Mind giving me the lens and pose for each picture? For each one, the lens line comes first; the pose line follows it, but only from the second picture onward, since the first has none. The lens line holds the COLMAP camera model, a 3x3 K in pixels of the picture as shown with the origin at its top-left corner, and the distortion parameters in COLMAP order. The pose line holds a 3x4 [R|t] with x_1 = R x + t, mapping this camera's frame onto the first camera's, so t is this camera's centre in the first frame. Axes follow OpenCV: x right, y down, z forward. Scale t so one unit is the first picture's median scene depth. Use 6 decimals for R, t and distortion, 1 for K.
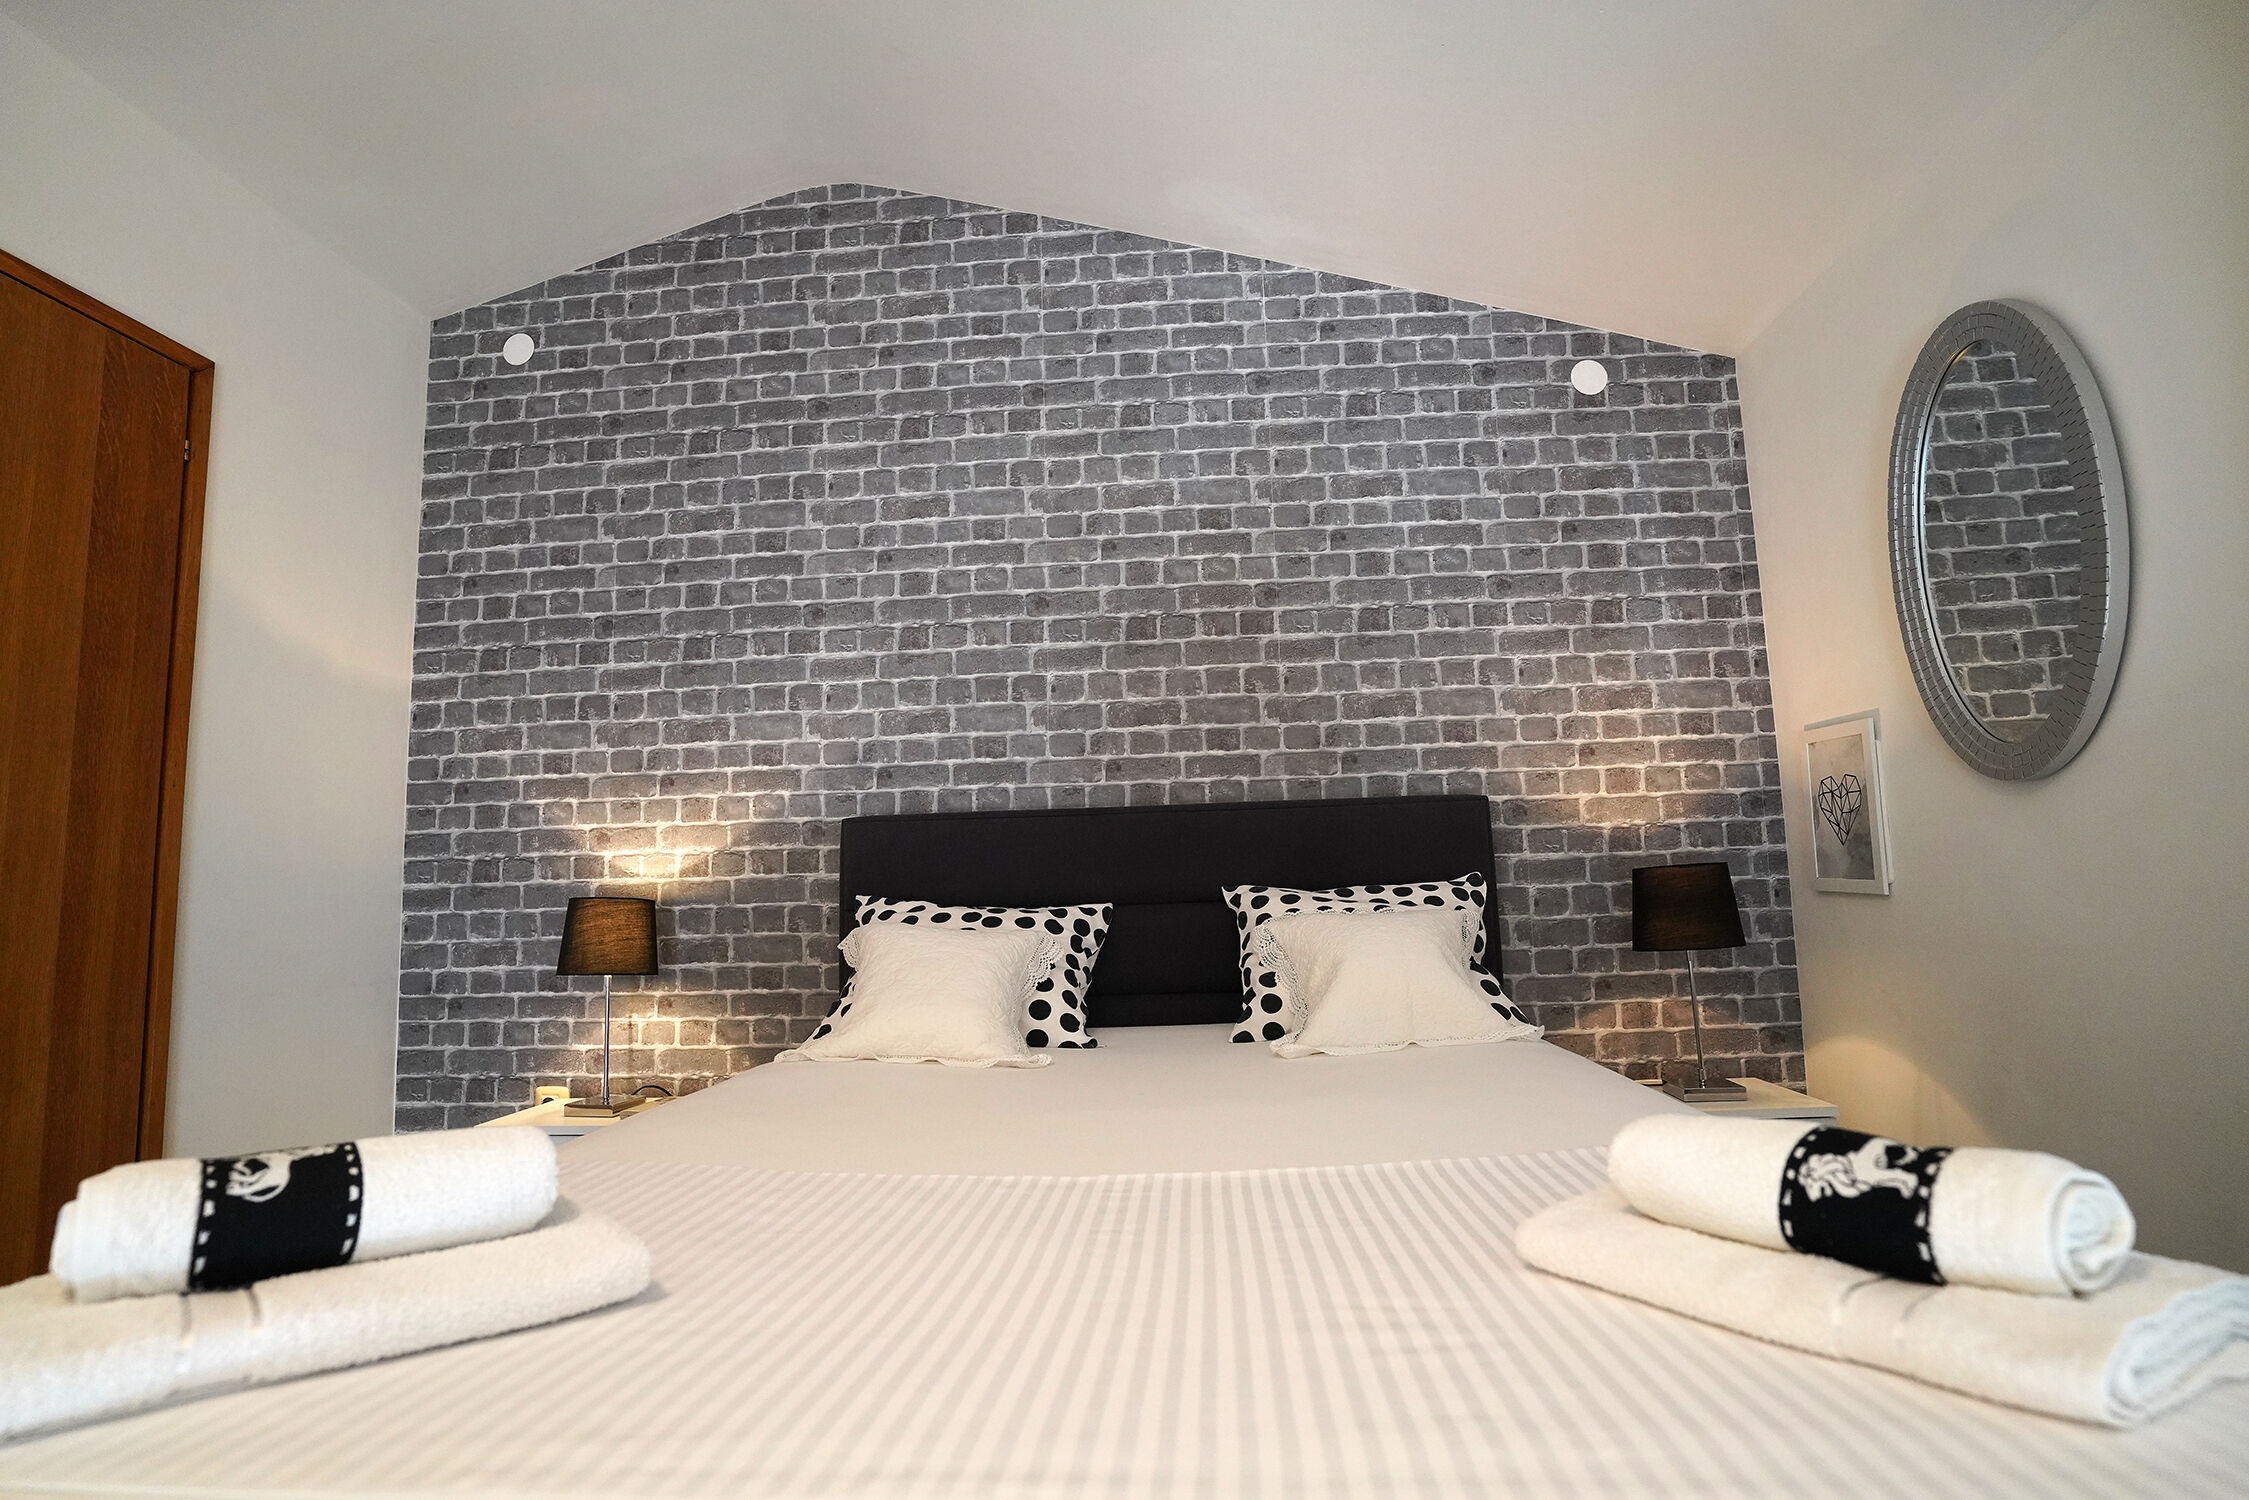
lens RADIAL K [[1114.5, 0, 1117.2], [0, 1114.5, 758.9], [0, 0, 1]] dist [-0.095200, 0.053842]
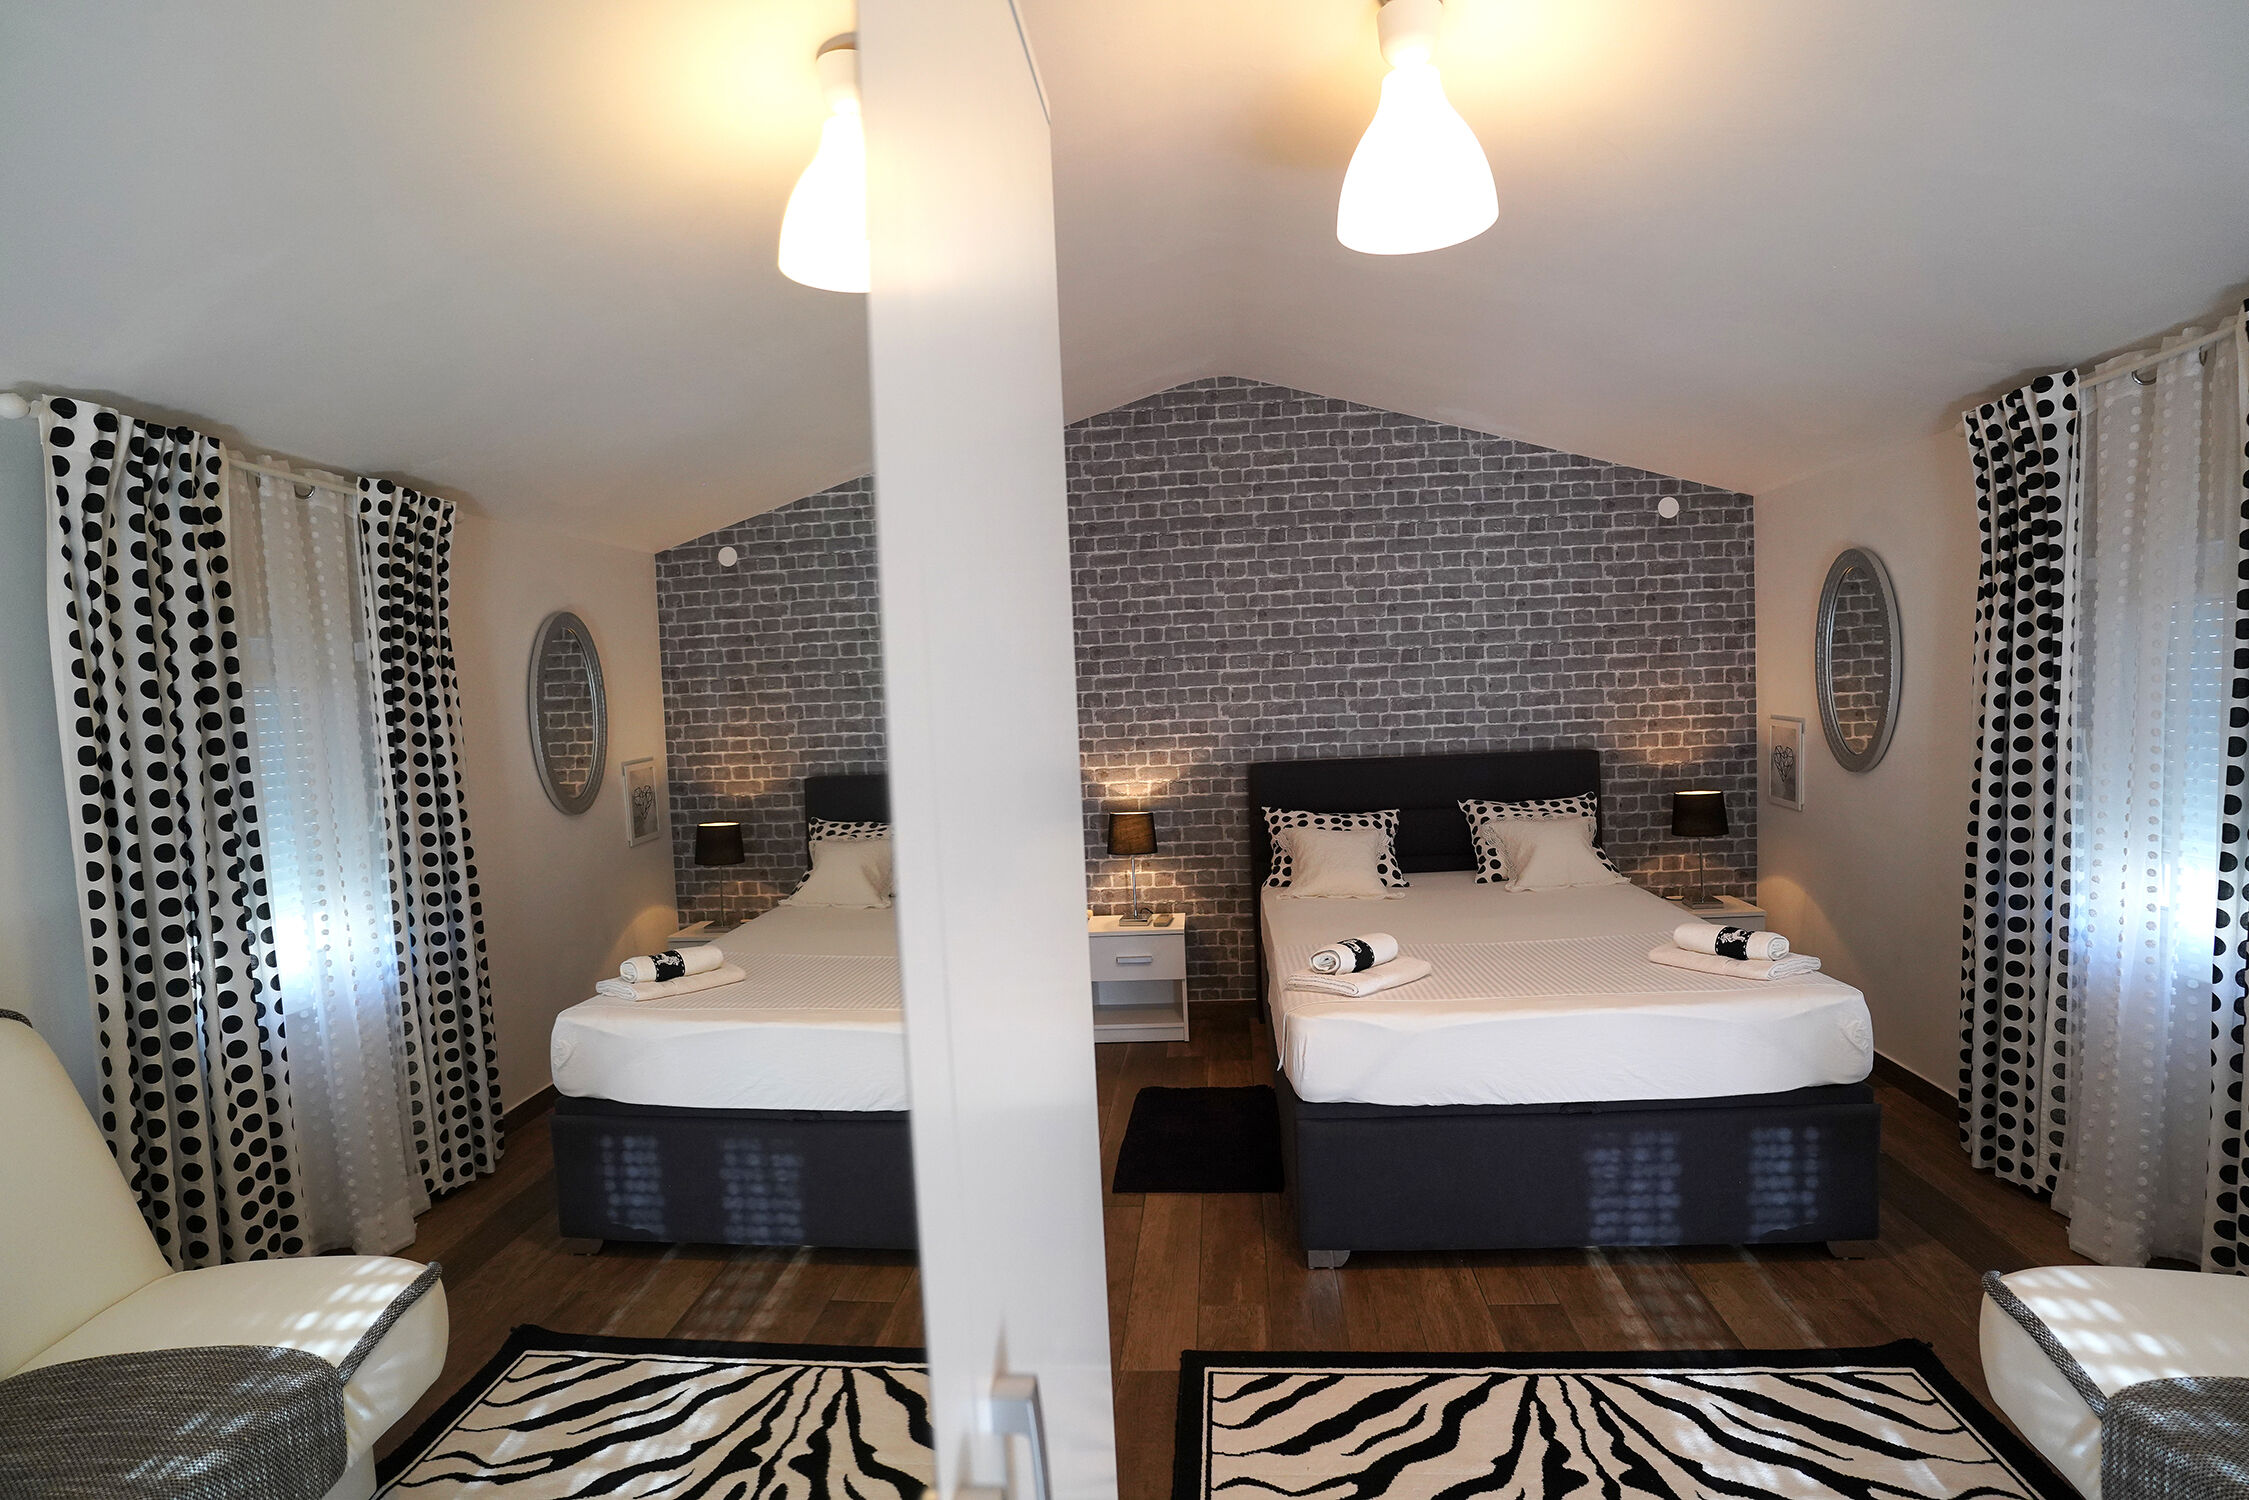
lens RADIAL K [[1114.5, 0, 1117.2], [0, 1114.5, 758.9], [0, 0, 1]] dist [-0.095200, 0.053842]
pose [[0.999772, -0.015073, -0.015150, -0.429311], [0.017594, 0.982937, 0.183100, -0.290890], [0.012131, -0.183325, 0.982977, -0.798095]]
